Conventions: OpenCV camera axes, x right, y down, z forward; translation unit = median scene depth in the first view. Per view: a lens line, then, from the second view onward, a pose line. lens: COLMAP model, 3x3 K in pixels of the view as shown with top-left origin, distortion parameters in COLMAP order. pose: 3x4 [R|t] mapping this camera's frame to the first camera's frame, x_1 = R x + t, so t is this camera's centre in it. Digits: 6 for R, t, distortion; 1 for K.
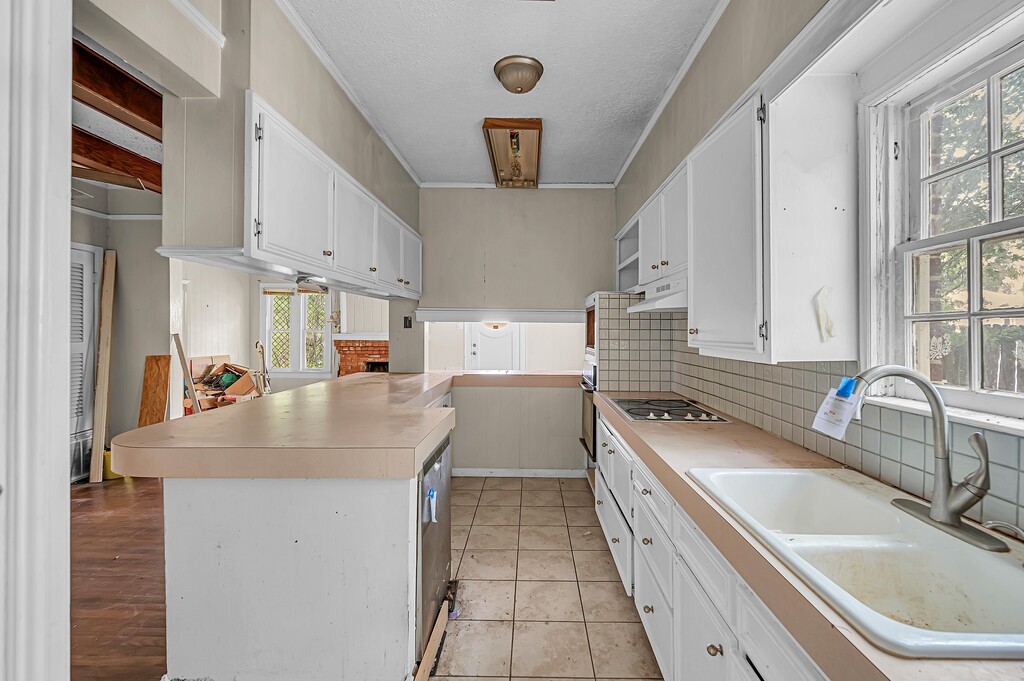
lens RADIAL K [[444.4, 0, 527.3], [0, 444.4, 329.2], [0, 0, 1]] dist [-0.000323, -0.000071]
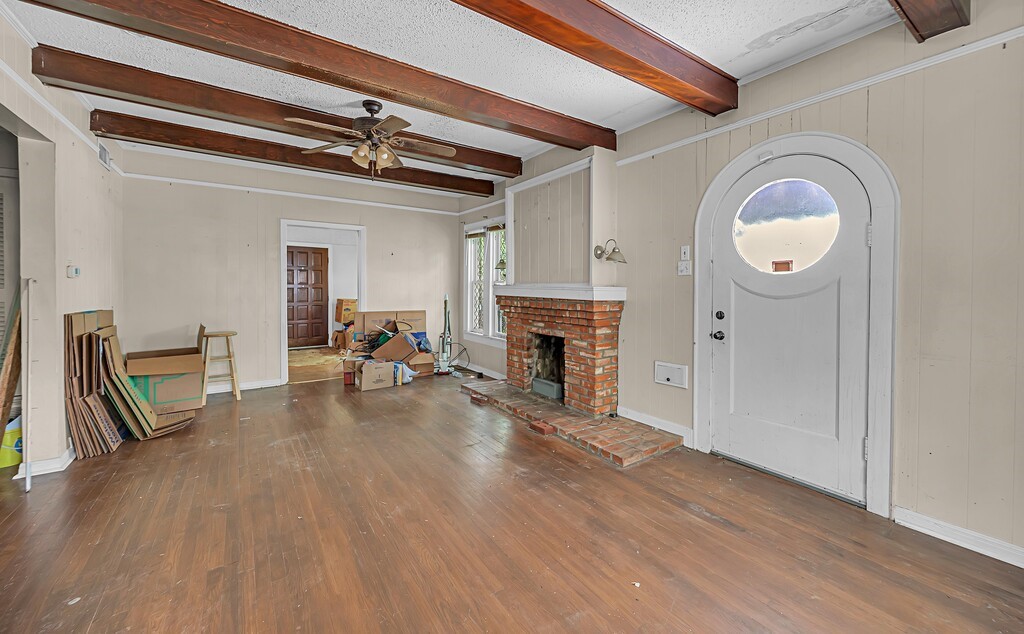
lens RADIAL K [[400.0, 0, 513.8], [0, 400.0, 294.2], [0, 0, 1]] dist [-0.002169, -0.000198]
pose [[0.571373, 0.015279, -0.820548, 0.079633], [-0.003012, 0.999859, 0.016521, 0.014519], [0.820685, -0.006968, 0.571339, 0.774046]]
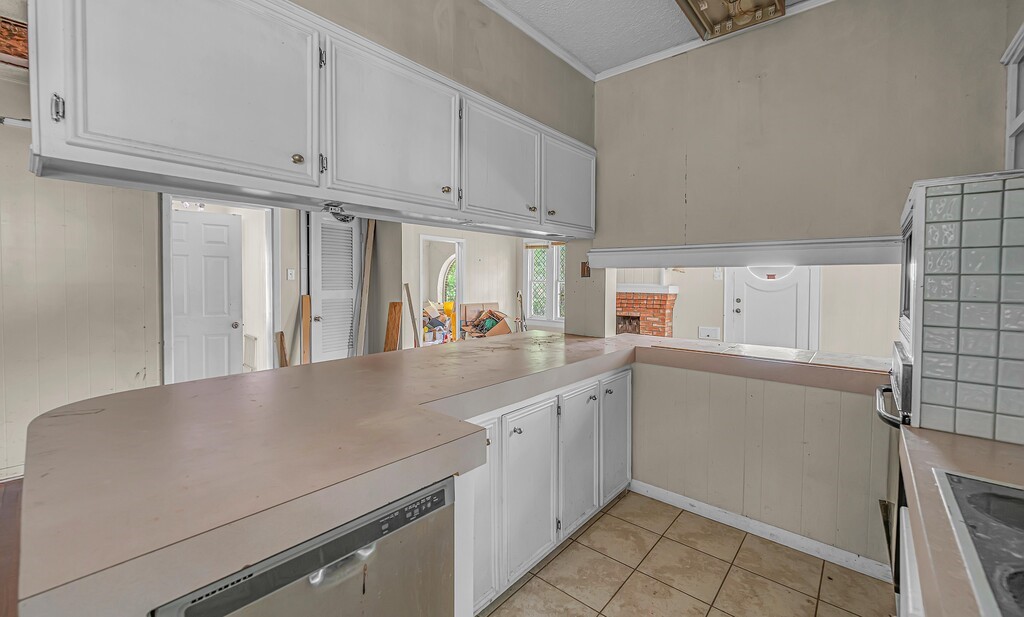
lens RADIAL K [[415.0, 0, 511.6], [0, 415.0, 291.5], [0, 0, 1]] dist [0.000310, -0.000061]
pose [[0.762323, 0.016641, -0.646983, 0.057653], [-0.000460, 0.999683, 0.025171, 0.002559], [0.647197, -0.018891, 0.762089, 0.226441]]
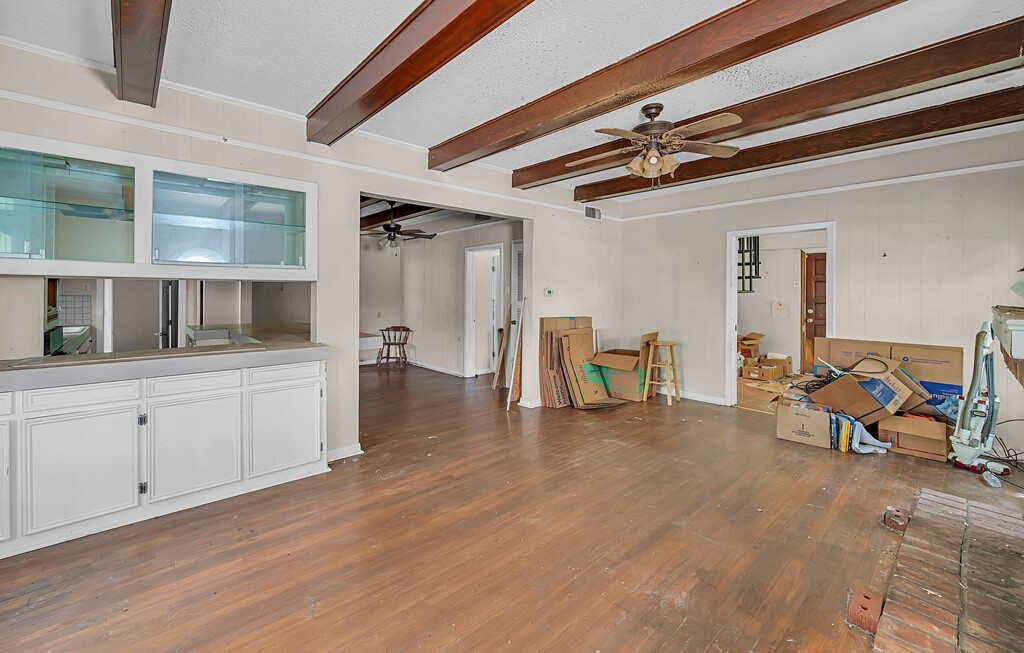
lens RADIAL K [[419.1, 0, 498.2], [0, 419.1, 296.3], [0, 0, 1]] dist [0.000461, 0.000091]
pose [[-0.746326, -0.002785, -0.665574, 0.023223], [-0.006214, 0.999977, 0.002784, 0.004253], [0.665551, 0.006213, -0.746326, 1.118269]]
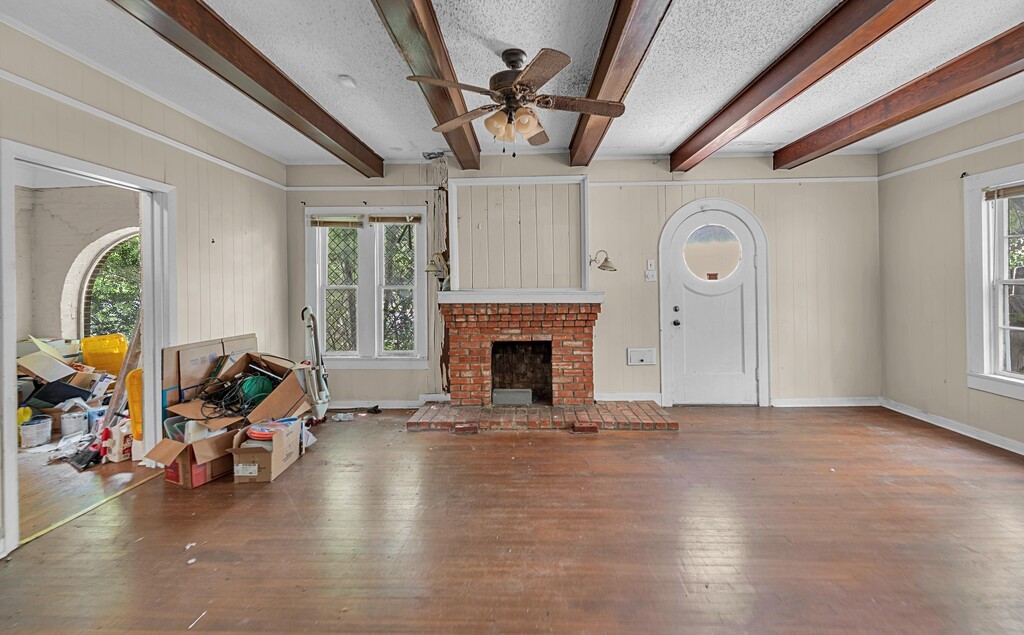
lens RADIAL K [[412.9, 0, 516.3], [0, 412.9, 284.7], [0, 0, 1]] dist [-0.003314, -0.000454]
pose [[0.999720, -0.013314, -0.019548, -0.375315], [0.013309, 0.999911, -0.000400, 0.002770], [0.019551, 0.000139, 0.999809, 0.552760]]
